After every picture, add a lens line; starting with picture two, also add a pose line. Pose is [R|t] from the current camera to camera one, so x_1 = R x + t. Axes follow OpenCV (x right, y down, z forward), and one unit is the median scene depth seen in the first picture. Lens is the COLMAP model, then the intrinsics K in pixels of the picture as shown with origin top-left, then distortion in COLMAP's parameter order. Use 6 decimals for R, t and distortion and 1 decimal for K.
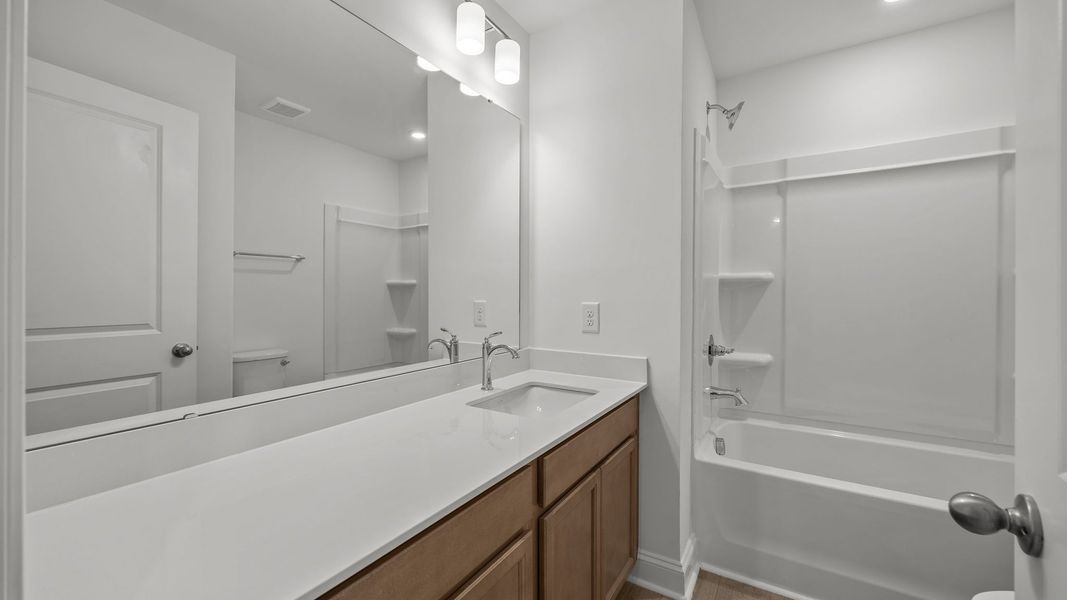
lens RADIAL K [[399.7, 0, 536.4], [0, 399.7, 295.4], [0, 0, 1]] dist [-0.010000, 0.000185]
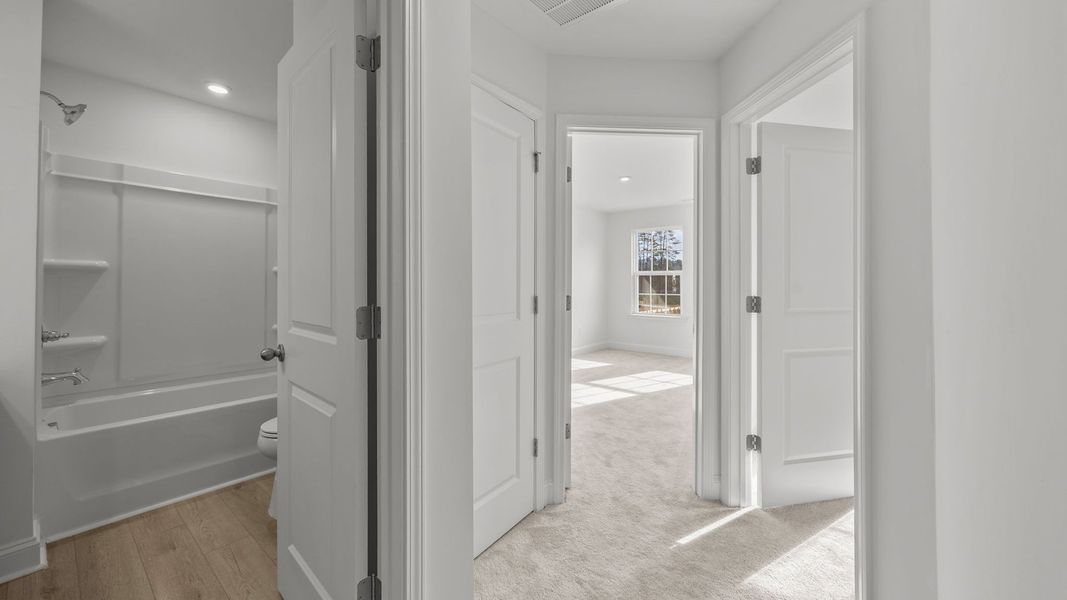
lens RADIAL K [[407.1, 0, 528.4], [0, 407.1, 287.8], [0, 0, 1]] dist [-0.000719, -0.000078]
pose [[0.121542, -0.007603, 0.992557, -0.411305], [-0.003208, 0.999962, 0.008053, 0.003044], [-0.992581, -0.004163, 0.121513, -0.322386]]
